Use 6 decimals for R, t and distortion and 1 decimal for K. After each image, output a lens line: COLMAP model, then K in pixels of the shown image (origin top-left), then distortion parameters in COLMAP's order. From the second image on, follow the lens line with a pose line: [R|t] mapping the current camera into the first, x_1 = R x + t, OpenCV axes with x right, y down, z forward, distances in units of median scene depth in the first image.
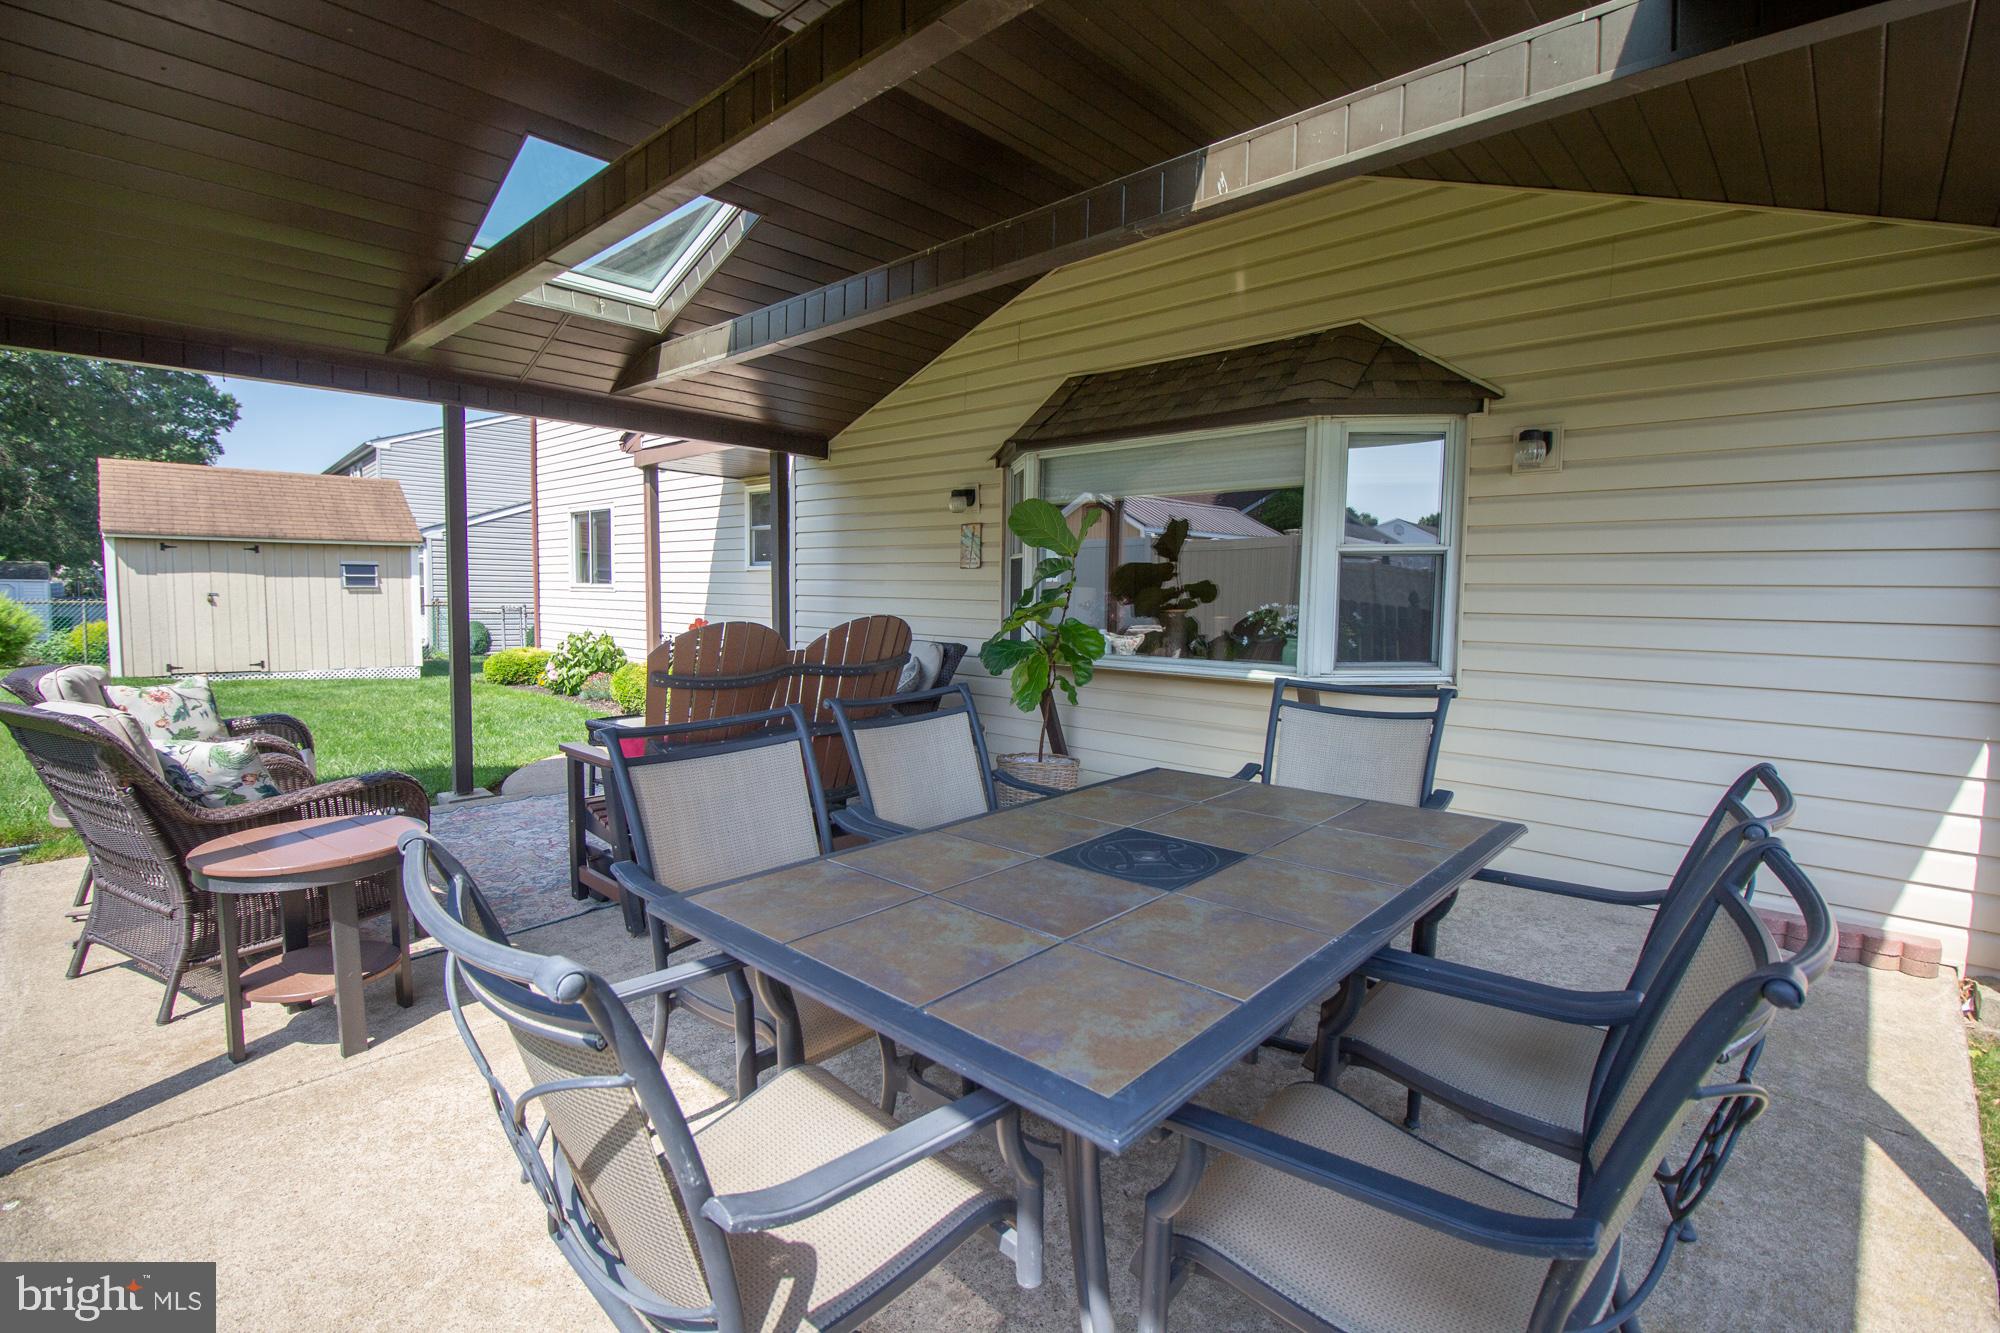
lens RADIAL K [[925.8, 0, 1000.0], [0, 925.8, 666.5], [0, 0, 1]] dist [-0.019654, -0.000119]
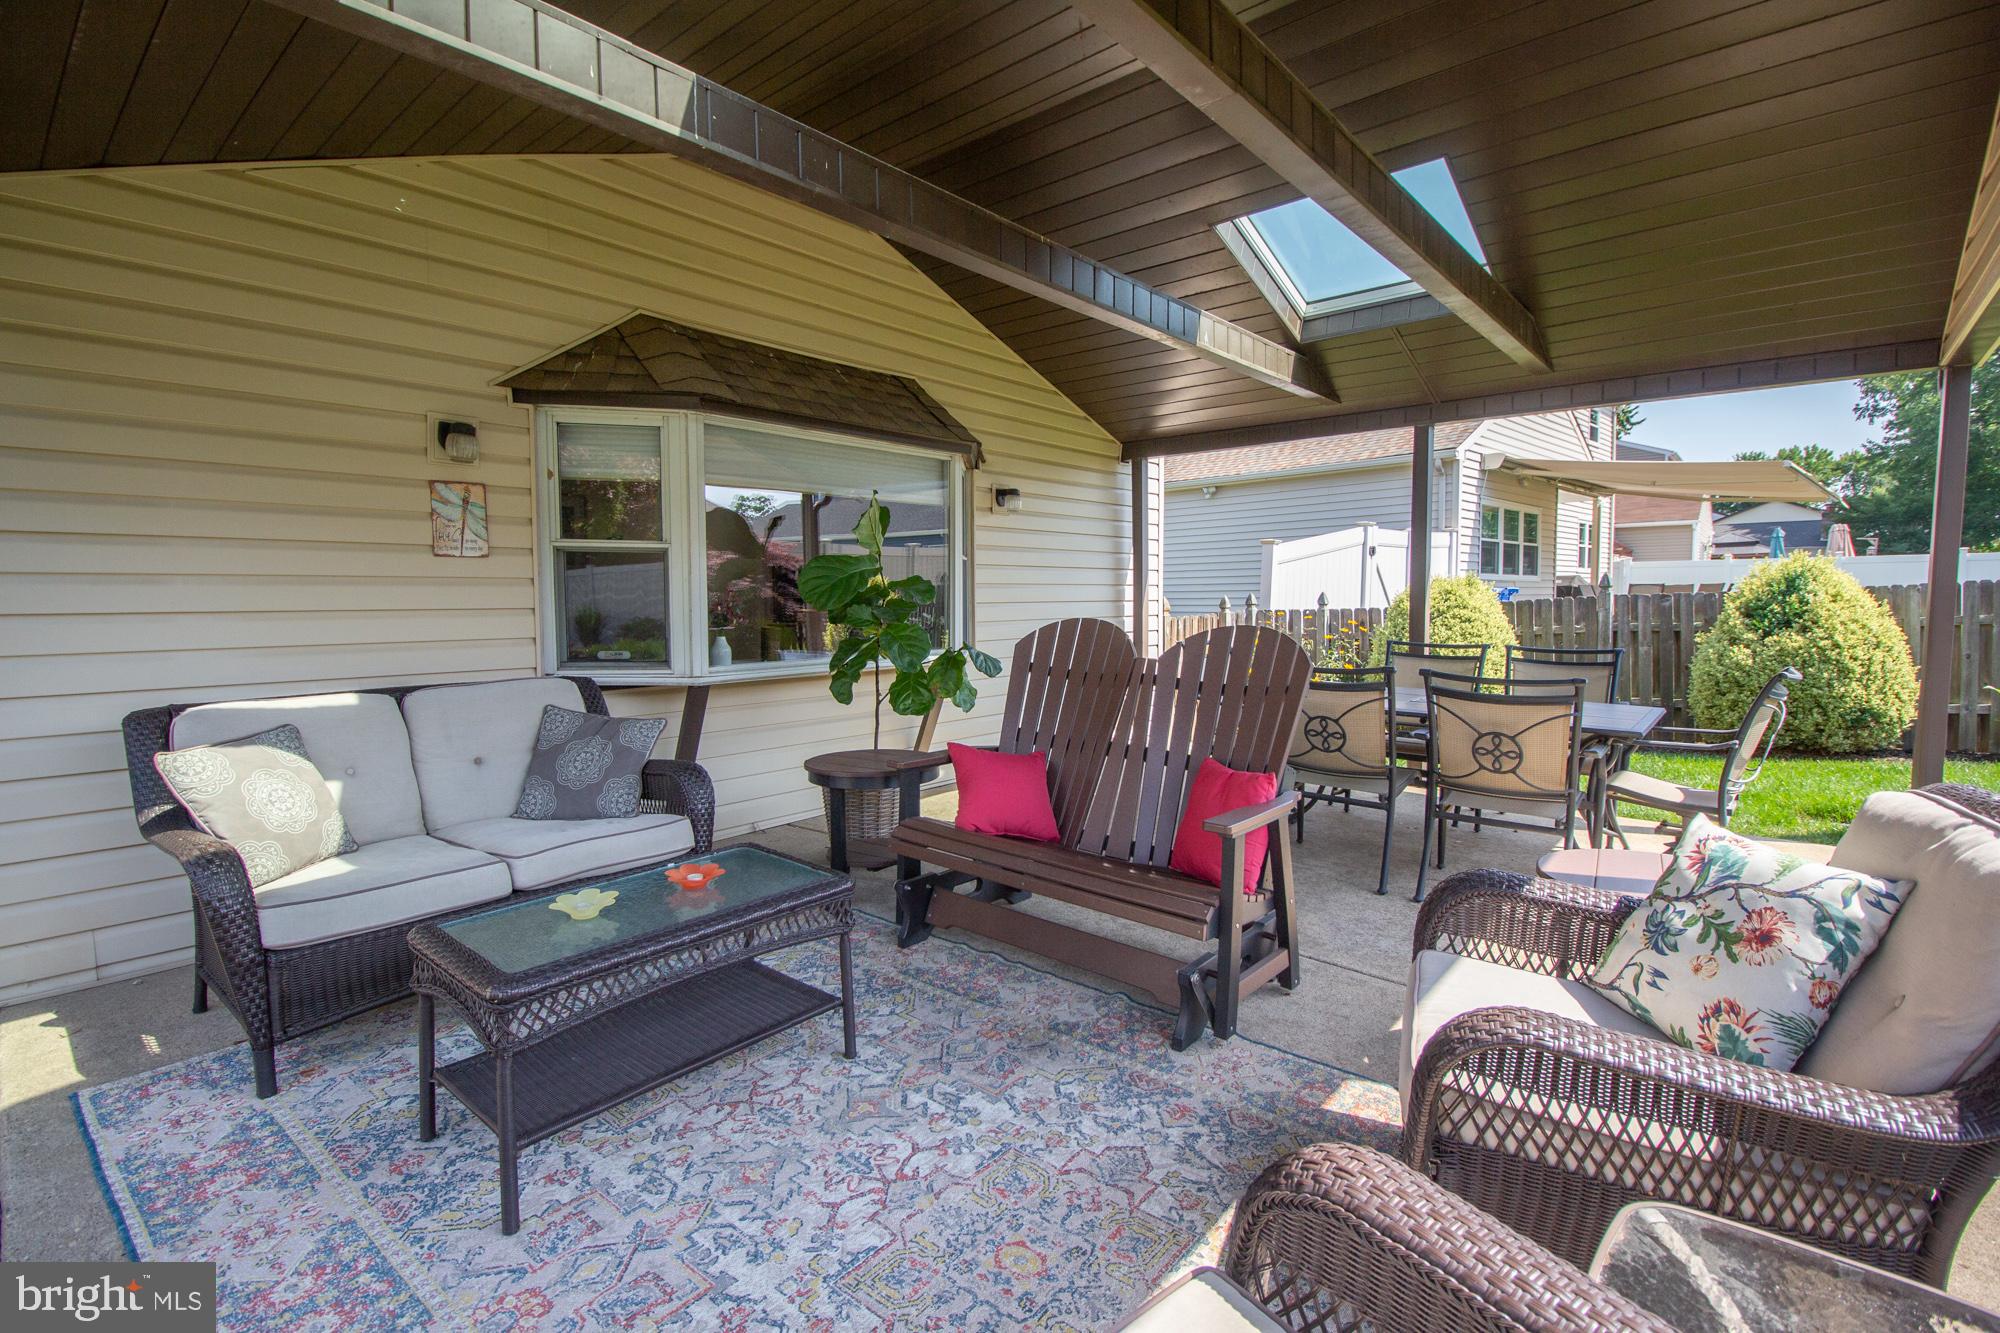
lens RADIAL K [[925.8, 0, 1000.0], [0, 925.8, 666.5], [0, 0, 1]] dist [-0.019654, -0.000119]
pose [[-0.050604, -0.096437, 0.994052, -0.989259], [0.075909, 0.992077, 0.100110, -0.103136], [-0.995830, 0.080523, -0.042882, 1.032107]]
